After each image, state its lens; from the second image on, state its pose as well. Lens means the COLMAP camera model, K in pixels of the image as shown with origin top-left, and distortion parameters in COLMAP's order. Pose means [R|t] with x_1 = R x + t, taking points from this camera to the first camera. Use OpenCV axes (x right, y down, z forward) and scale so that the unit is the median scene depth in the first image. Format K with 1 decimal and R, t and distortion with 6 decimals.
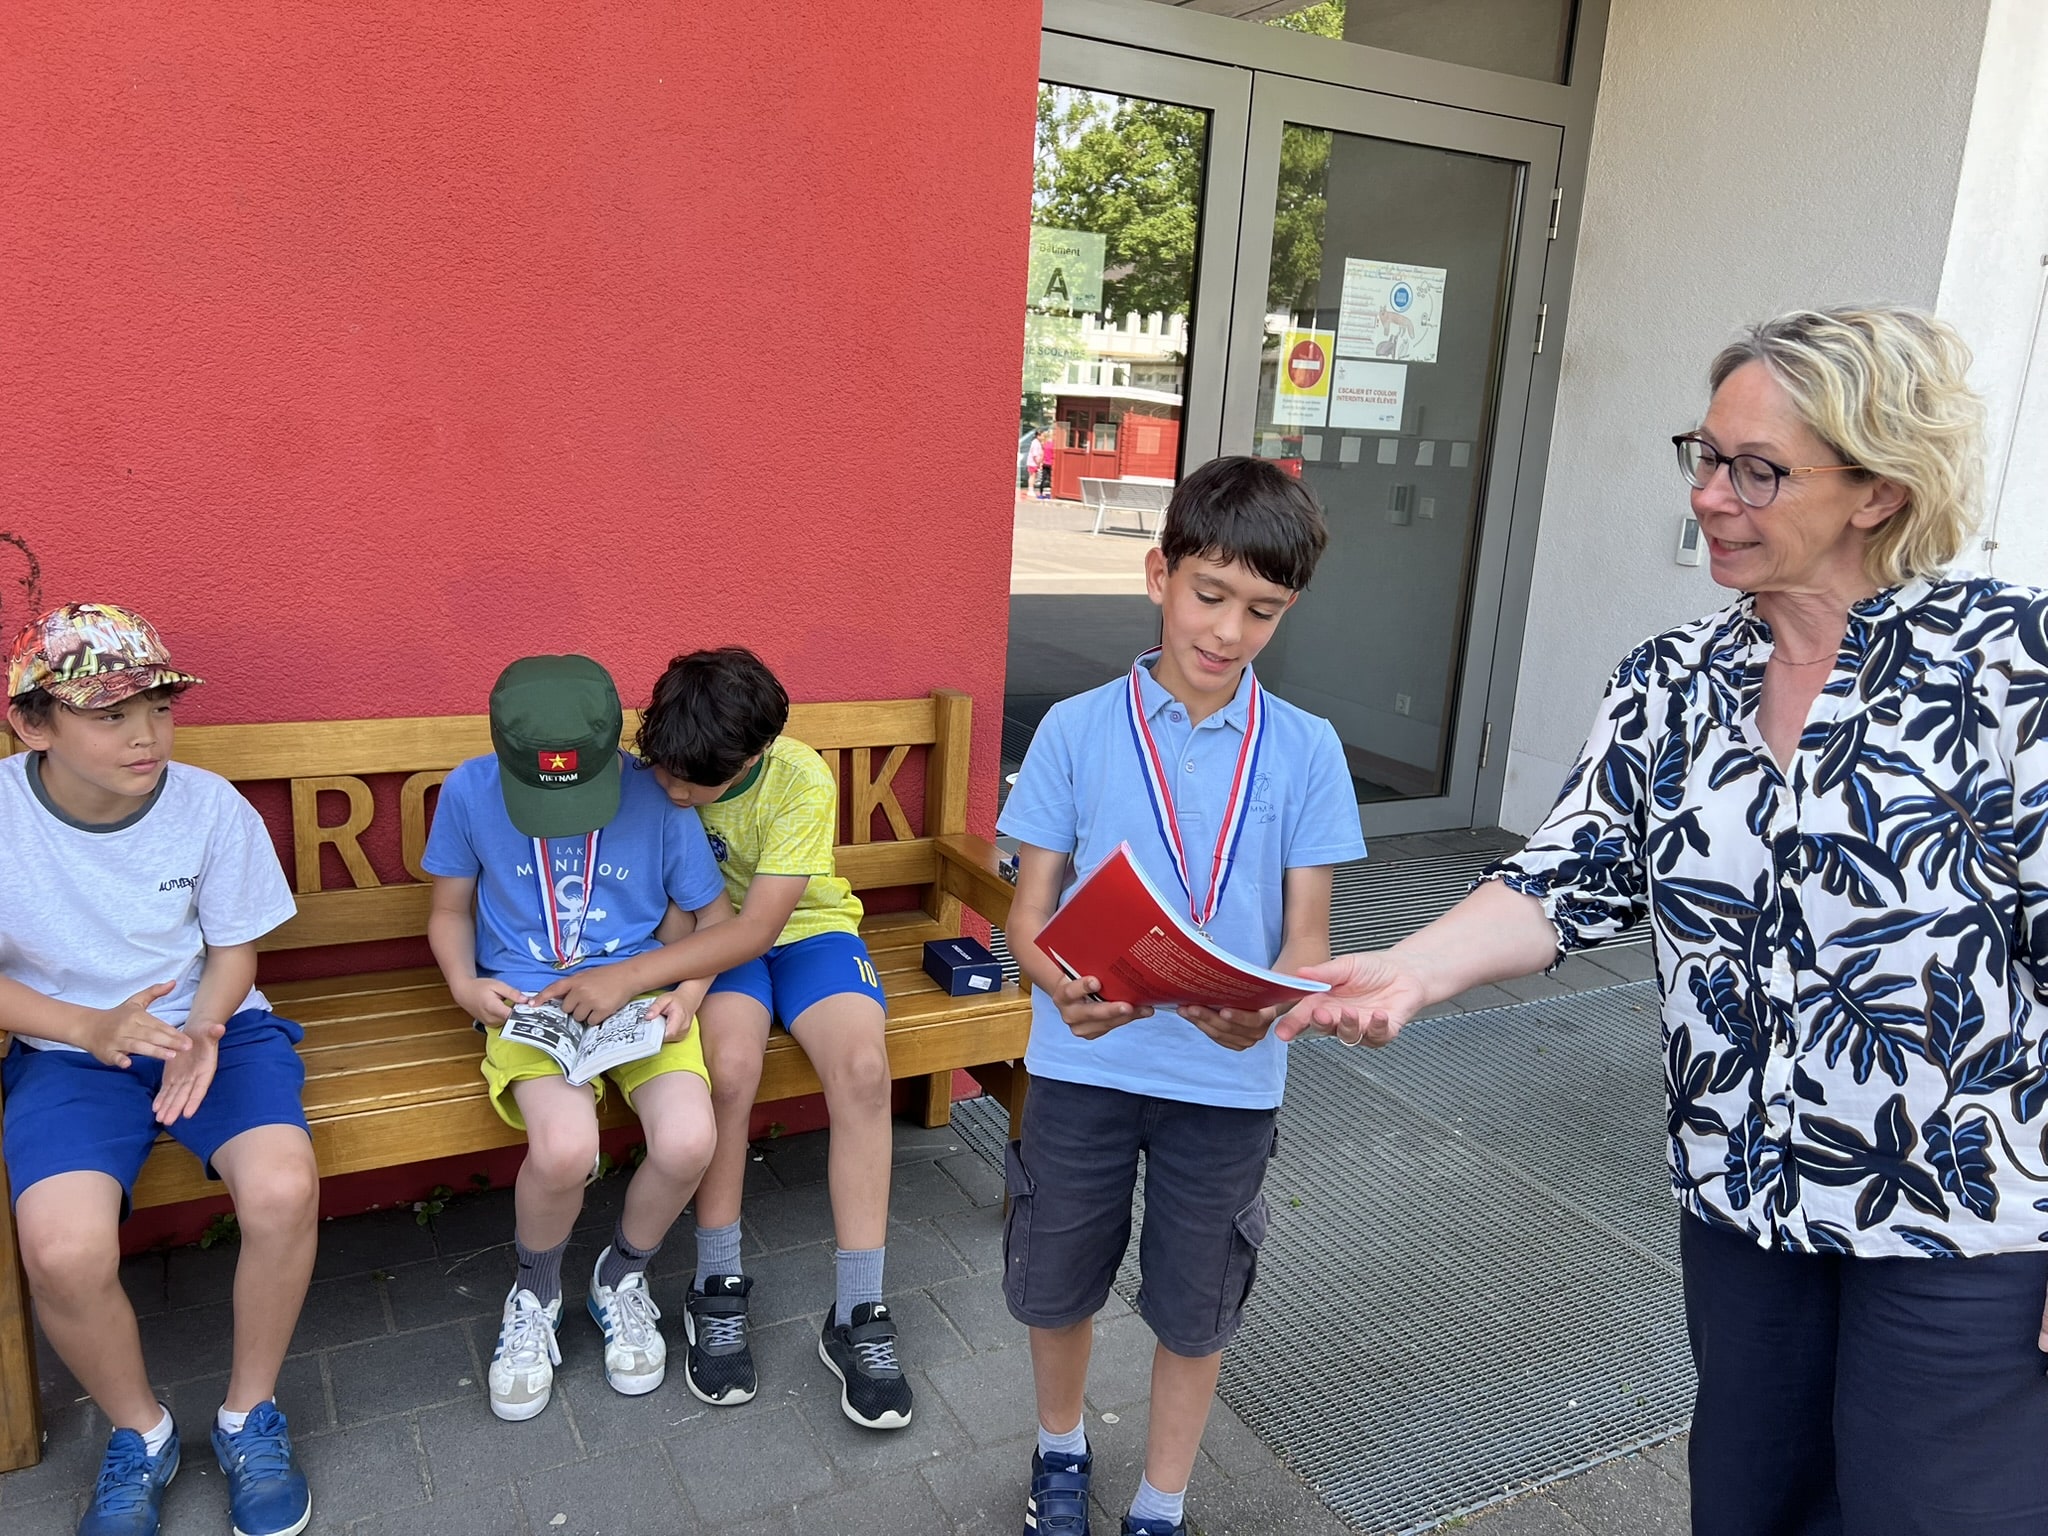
lens RADIAL K [[1513.2, 0, 1024.0], [0, 1513.2, 768.0], [0, 0, 1]] dist [0.050486, -0.044863]
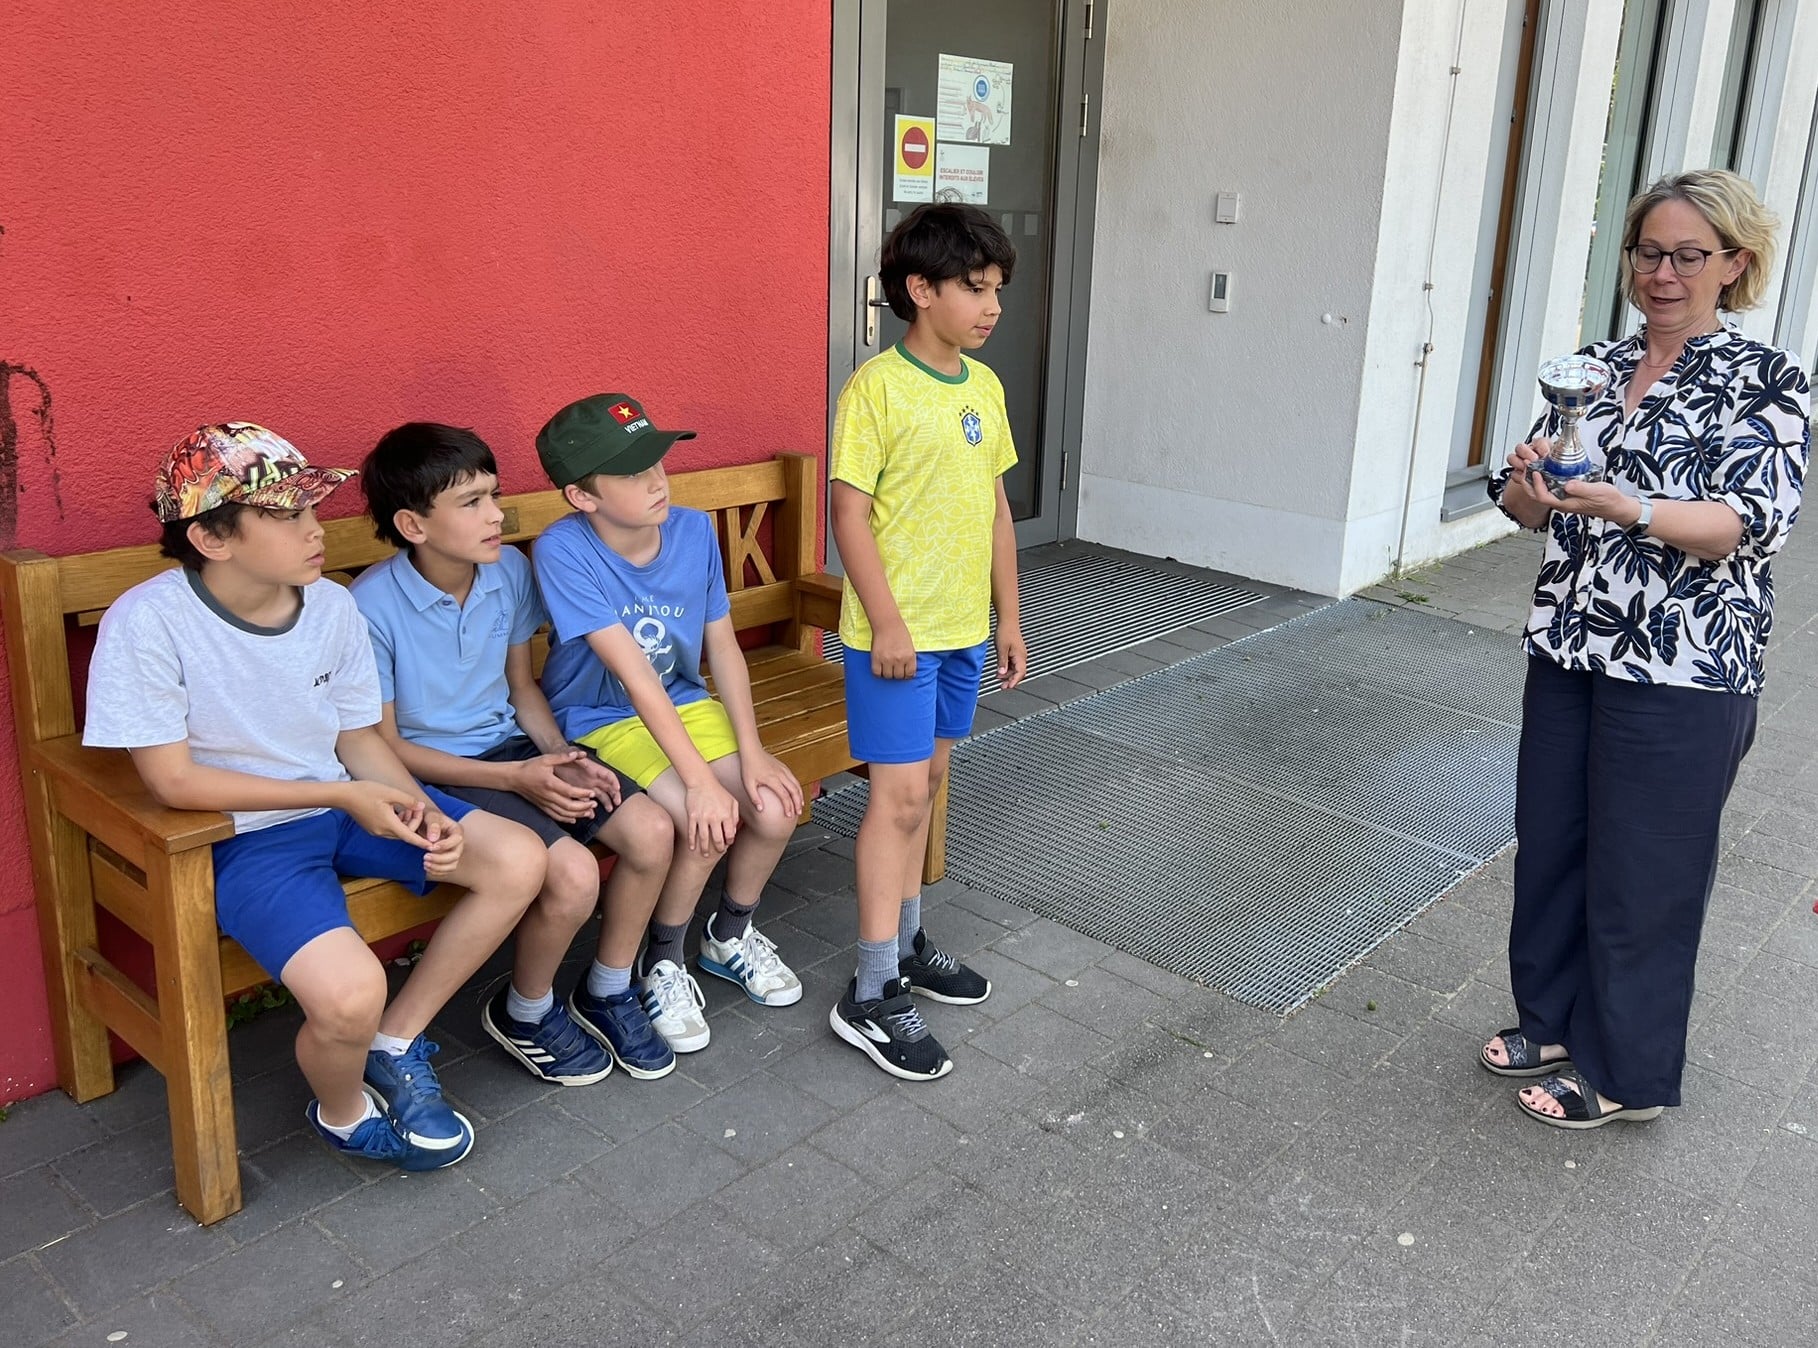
lens RADIAL K [[1515.9, 0, 1014.8], [0, 1515.9, 594.7], [0, 0, 1]] dist [0.068879, -0.071164]
pose [[0.921002, -0.115653, 0.371994, -0.404251], [0.097334, 0.992945, 0.067722, -0.005389], [-0.377202, -0.026165, 0.925761, -0.185286]]
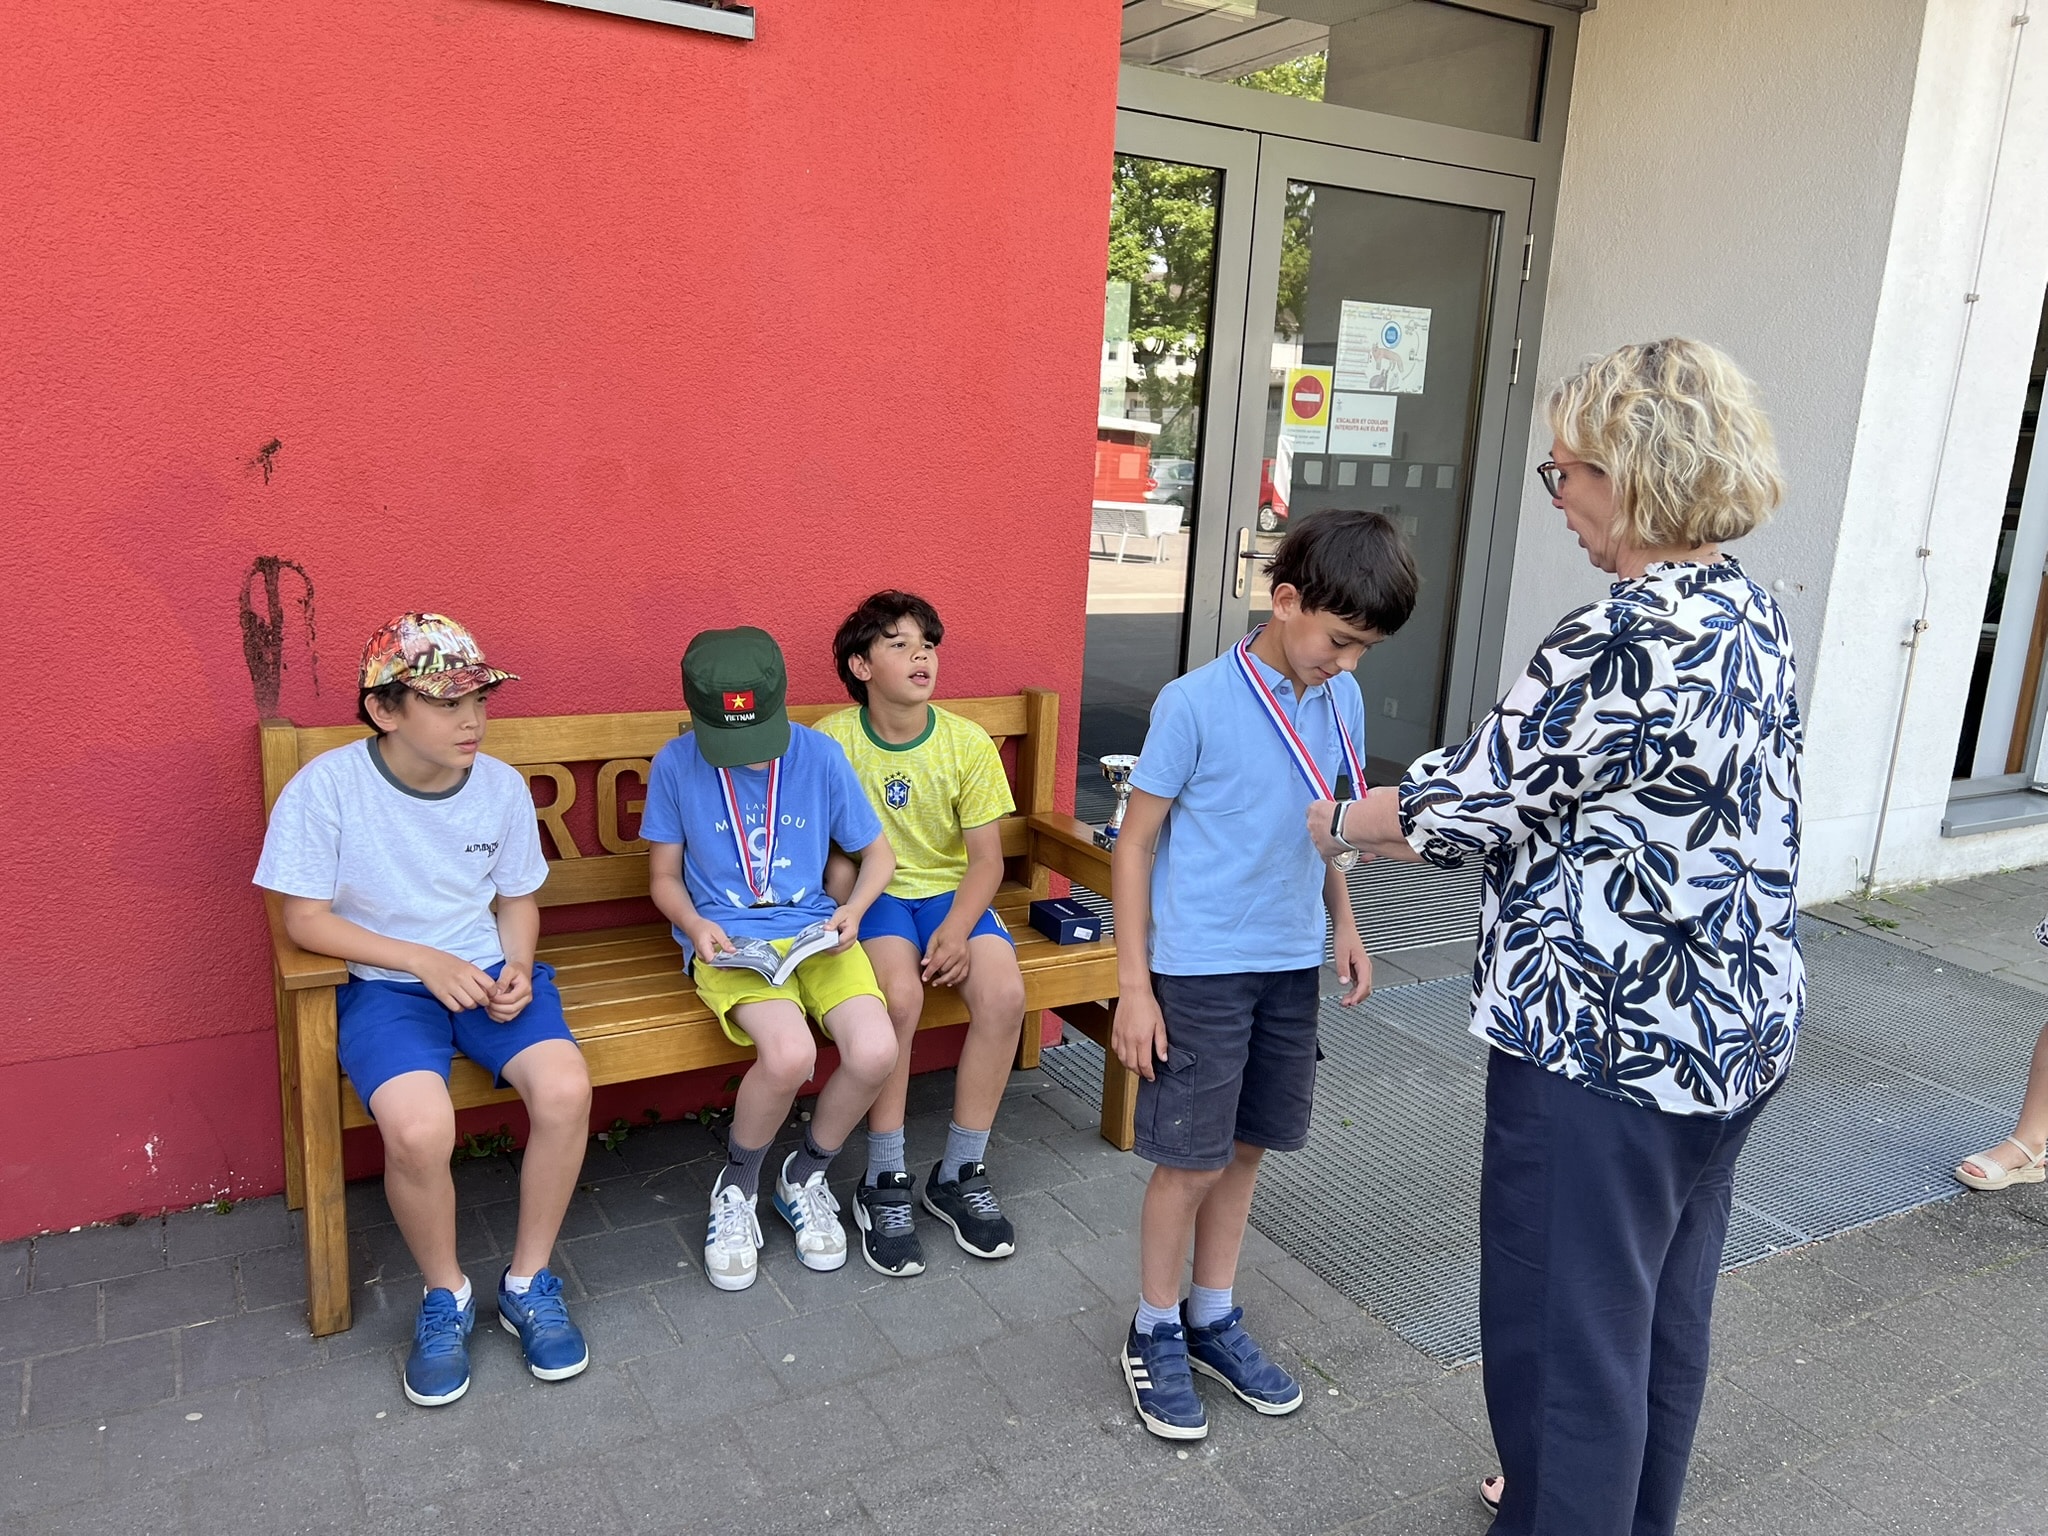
lens RADIAL K [[1510.2, 0, 1009.0], [0, 1510.2, 785.0], [0, 0, 1]] dist [0.058959, -0.054557]
pose [[0.999560, -0.017255, 0.024138, -0.119766], [0.017377, 0.999837, -0.004877, 0.033226], [-0.024050, 0.005294, 0.999697, -0.180311]]
